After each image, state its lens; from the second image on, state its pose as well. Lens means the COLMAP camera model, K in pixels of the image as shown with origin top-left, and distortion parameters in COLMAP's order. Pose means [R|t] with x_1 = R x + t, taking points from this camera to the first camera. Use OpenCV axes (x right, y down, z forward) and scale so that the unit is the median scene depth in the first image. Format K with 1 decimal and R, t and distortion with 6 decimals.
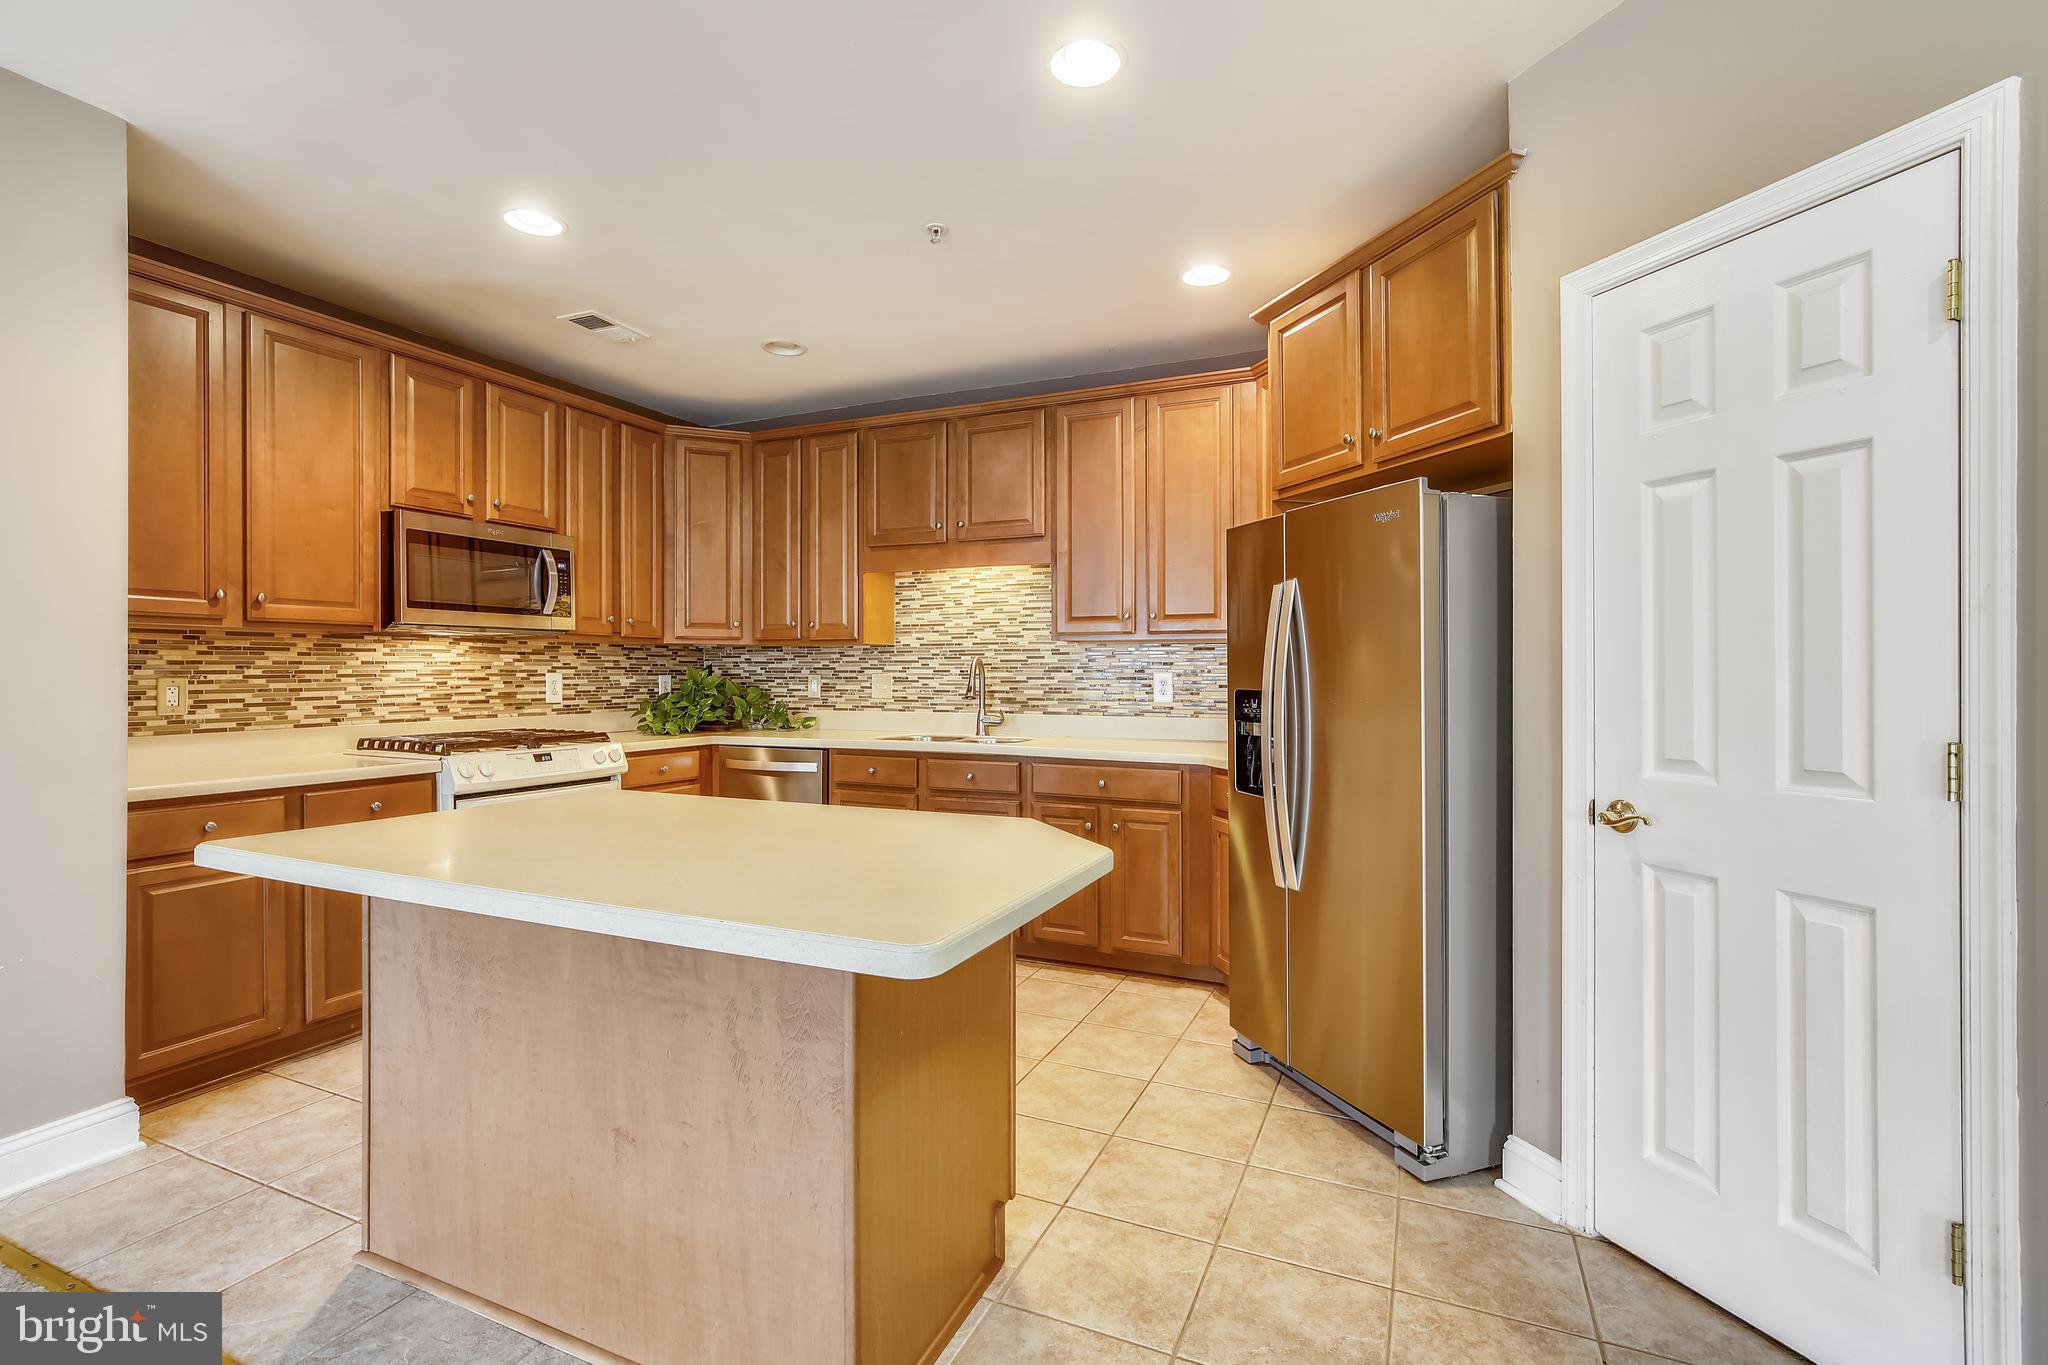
lens RADIAL K [[927.4, 0, 1007.8], [0, 927.4, 670.3], [0, 0, 1]] dist [-0.012791, 0.003360]
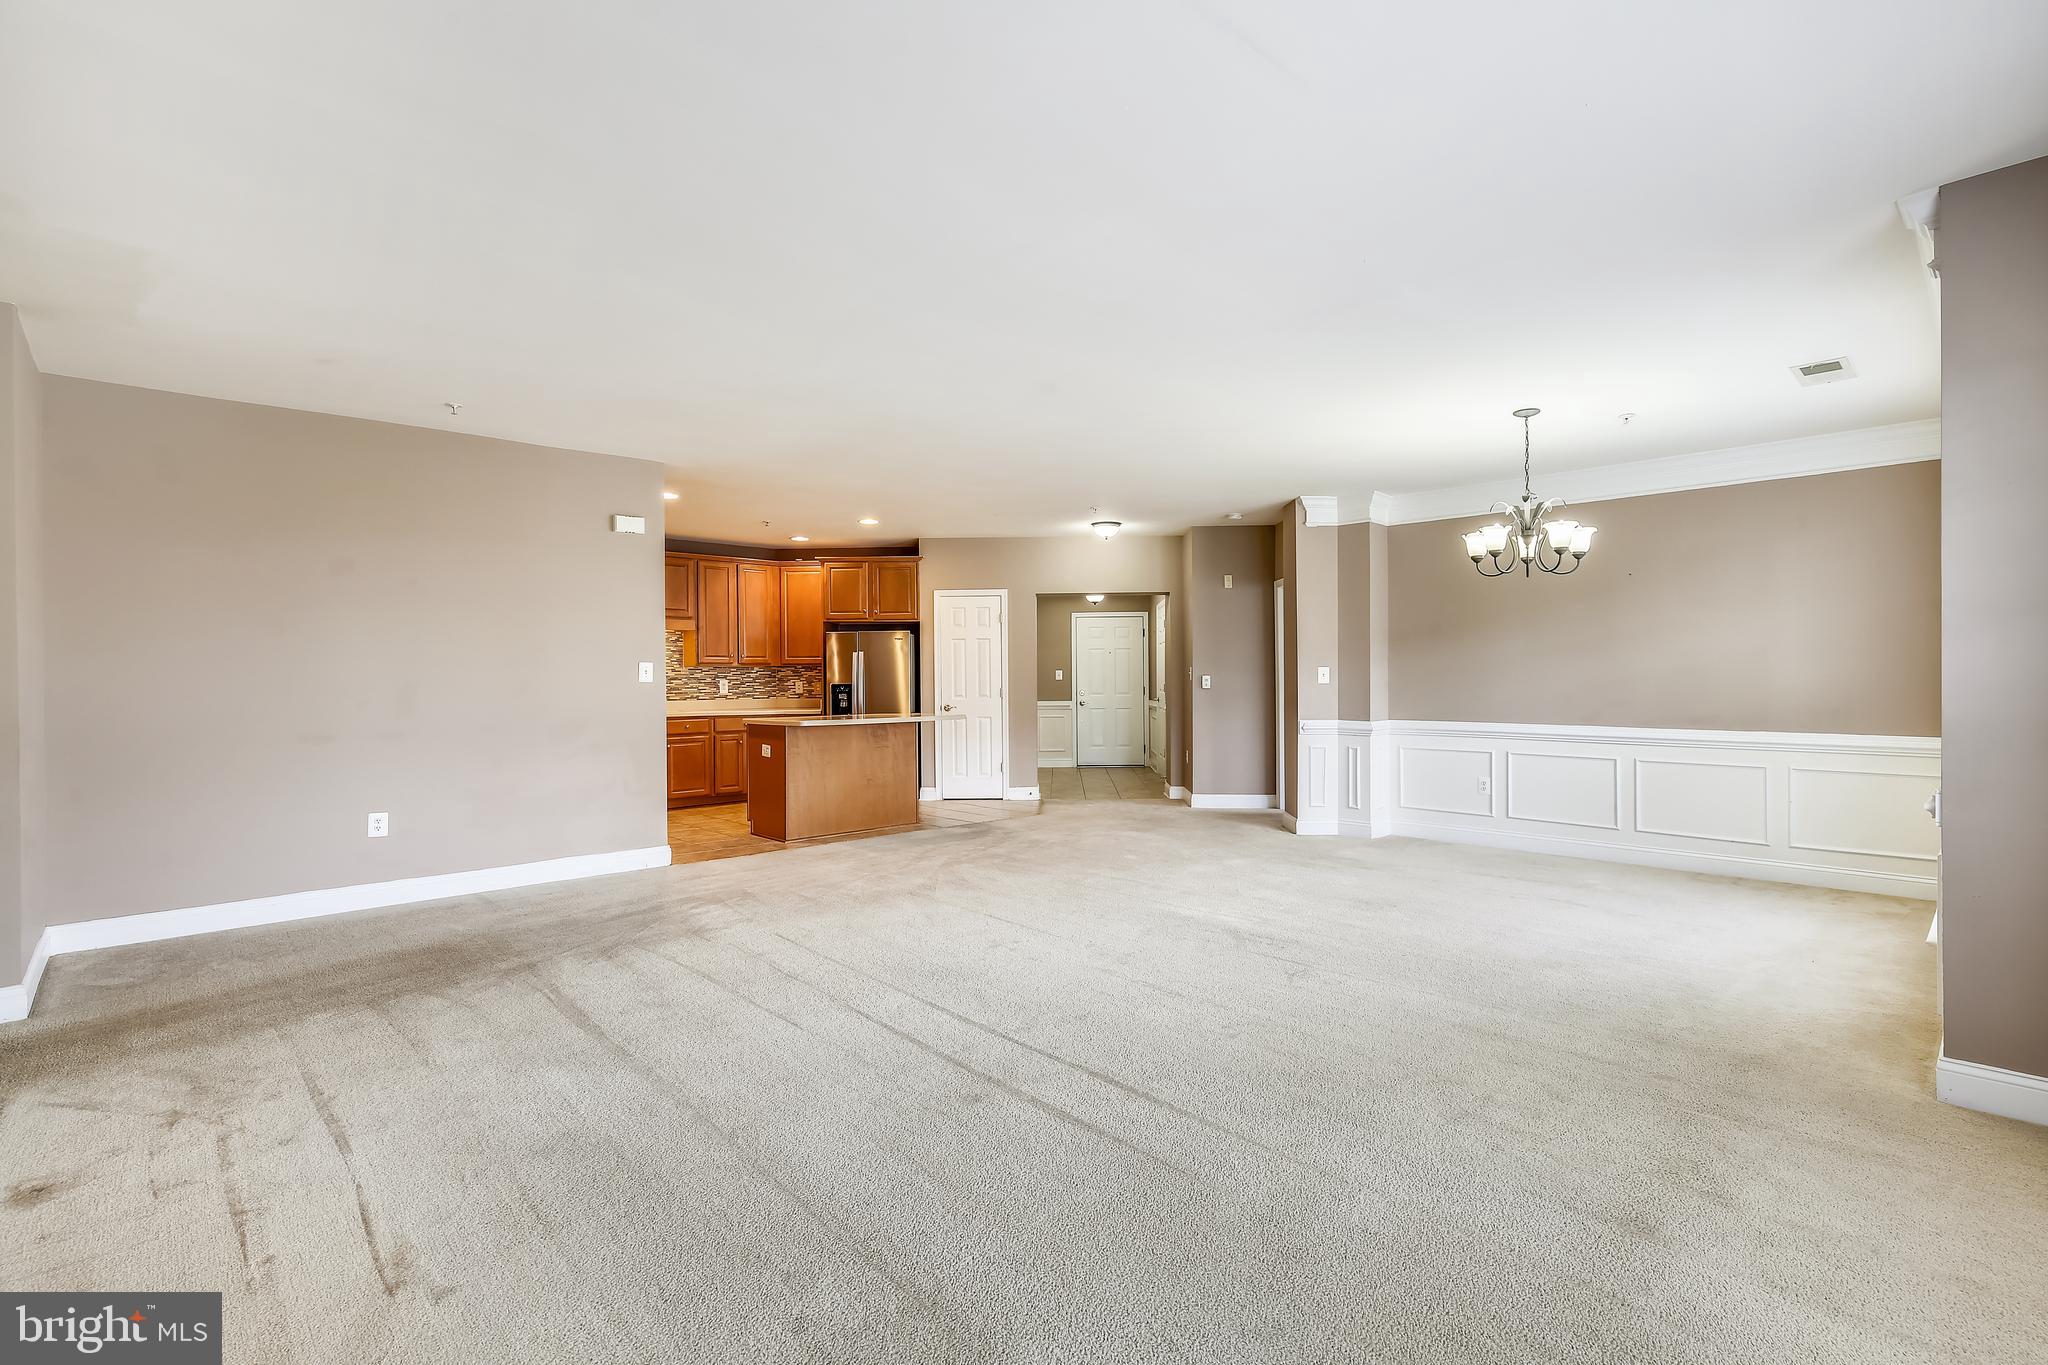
lens RADIAL K [[927.4, 0, 1017.9], [0, 927.4, 680.2], [0, 0, 1]] dist [-0.012791, 0.003360]
pose [[0.389522, -0.002355, 0.921014, -1.808043], [0.007675, 0.999970, -0.000689, 0.010403], [-0.920985, 0.007337, 0.389528, -0.605935]]
